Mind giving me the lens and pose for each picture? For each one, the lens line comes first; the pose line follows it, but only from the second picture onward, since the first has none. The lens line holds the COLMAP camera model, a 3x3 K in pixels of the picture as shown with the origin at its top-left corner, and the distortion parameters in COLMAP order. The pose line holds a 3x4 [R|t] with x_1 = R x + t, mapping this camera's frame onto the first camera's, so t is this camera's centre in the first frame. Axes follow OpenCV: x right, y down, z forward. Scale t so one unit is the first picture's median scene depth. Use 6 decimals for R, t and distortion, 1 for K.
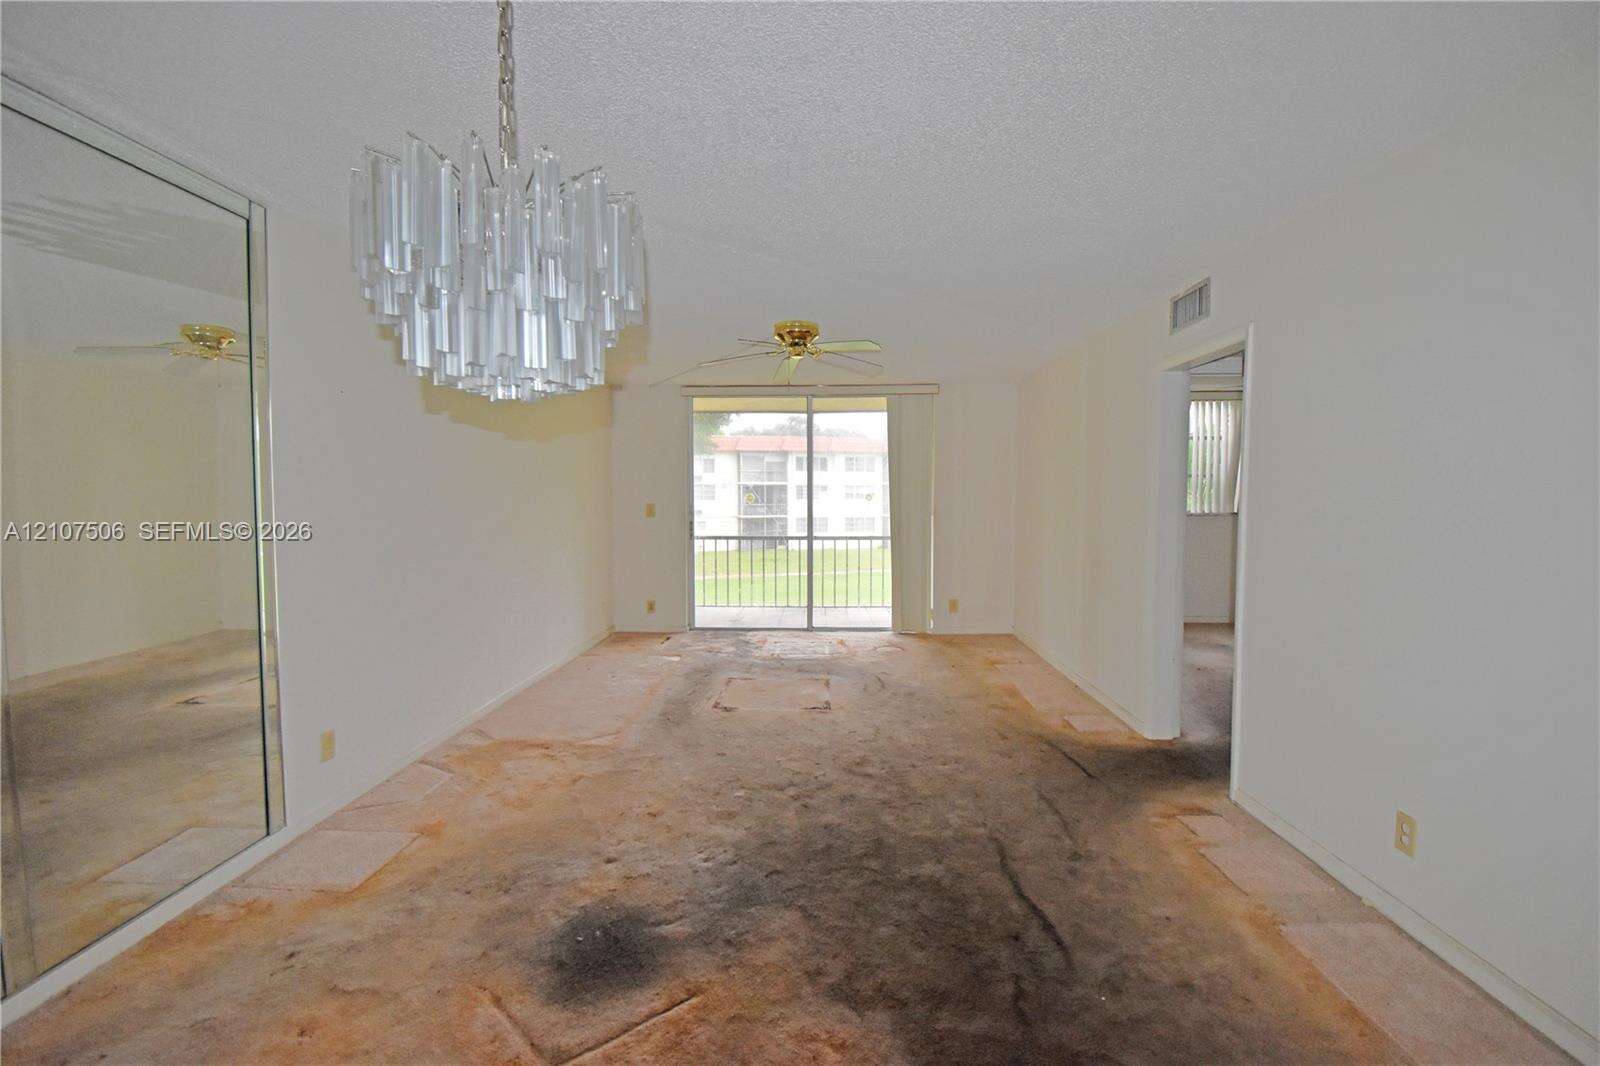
lens RADIAL K [[708.2, 0, 800.0], [0, 708.2, 533.0], [0, 0, 1]] dist [-0.000571, -0.000346]
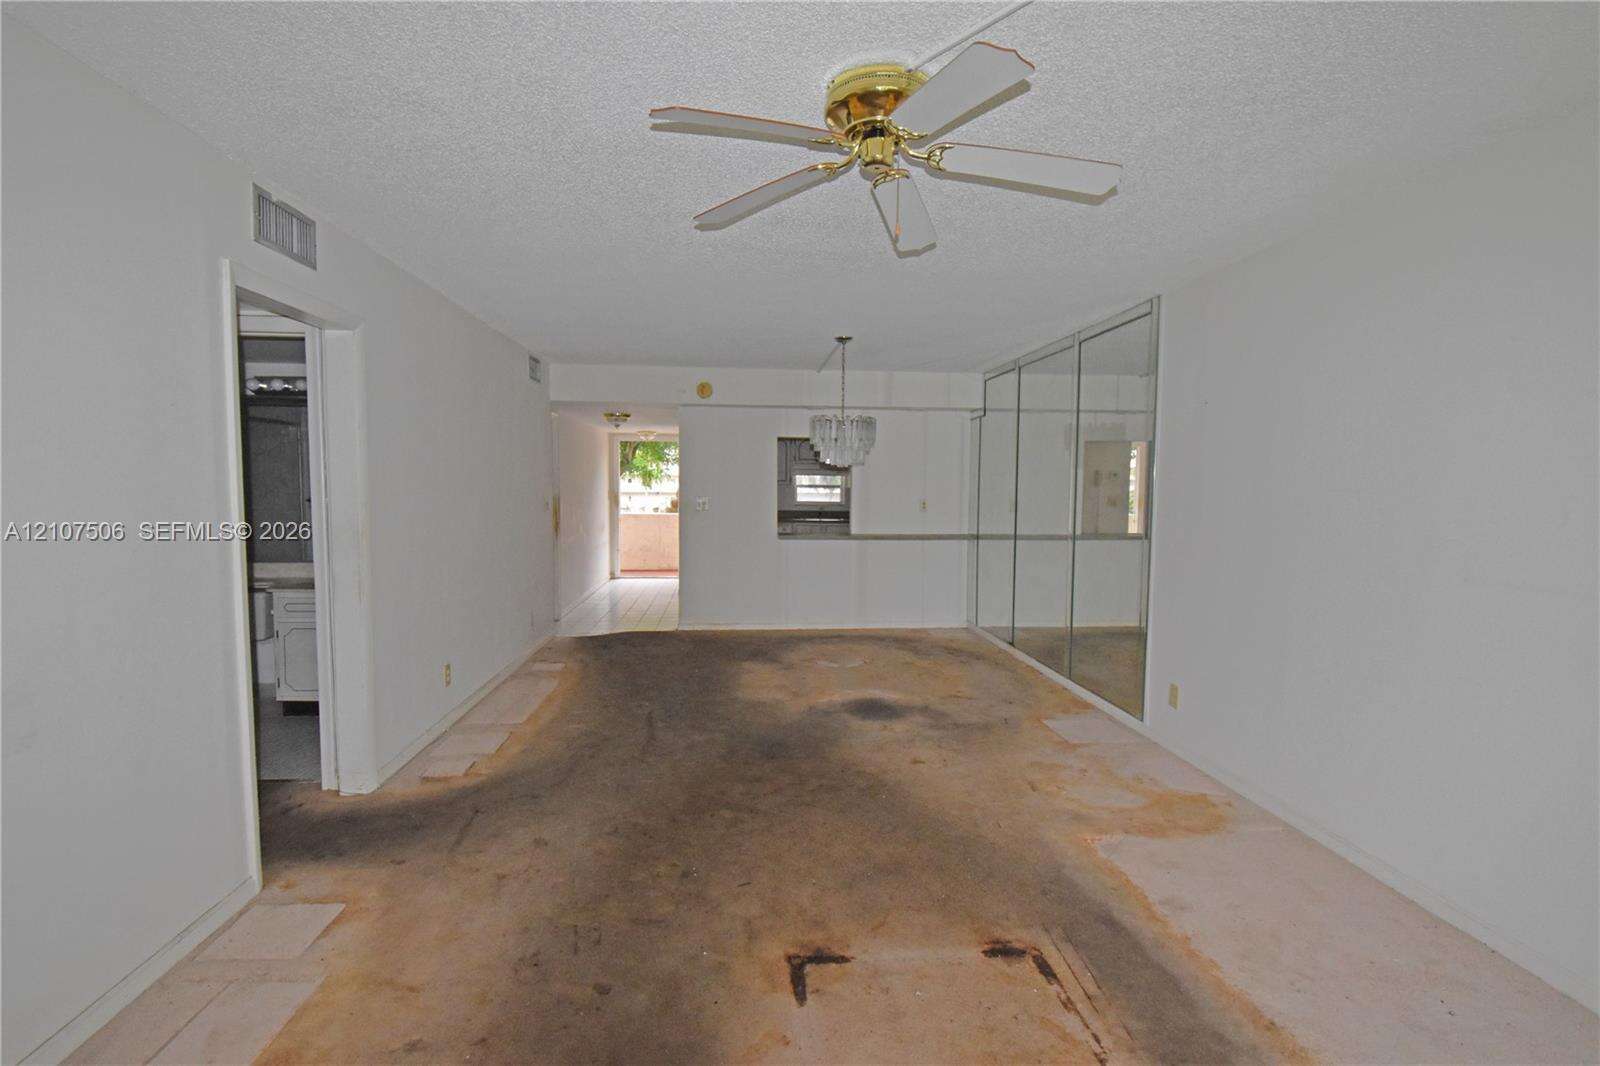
lens RADIAL K [[708.2, 0, 800.0], [0, 708.2, 533.0], [0, 0, 1]] dist [-0.000571, -0.000346]
pose [[-0.992485, -0.001649, -0.122357, 0.154573], [-0.016423, 0.992658, 0.119836, -0.137607], [0.121261, 0.120945, -0.985225, 2.387069]]
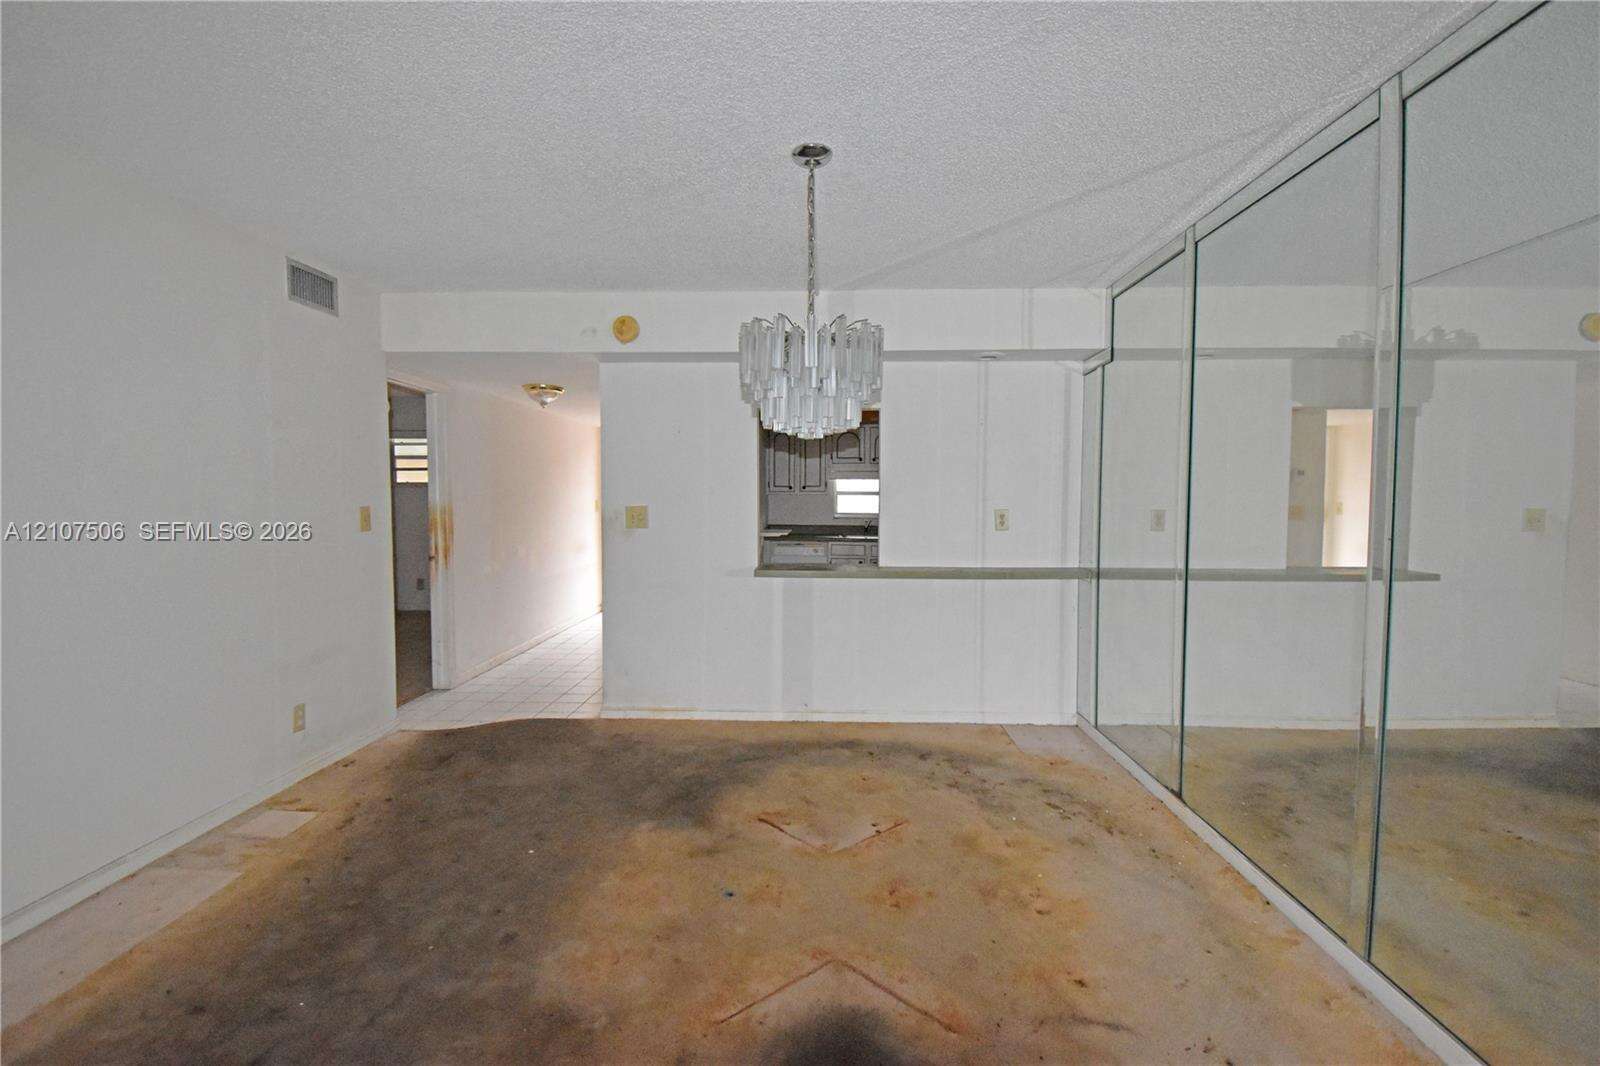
lens RADIAL K [[679.3, 0, 800.0], [0, 679.3, 533.0], [0, 0, 1]] dist [0.000469, -0.000046]
pose [[-0.999977, -0.005248, 0.004333, -0.180024], [-0.004759, 0.994349, 0.106054, -0.060579], [-0.004865, 0.106031, -0.994351, 1.352561]]
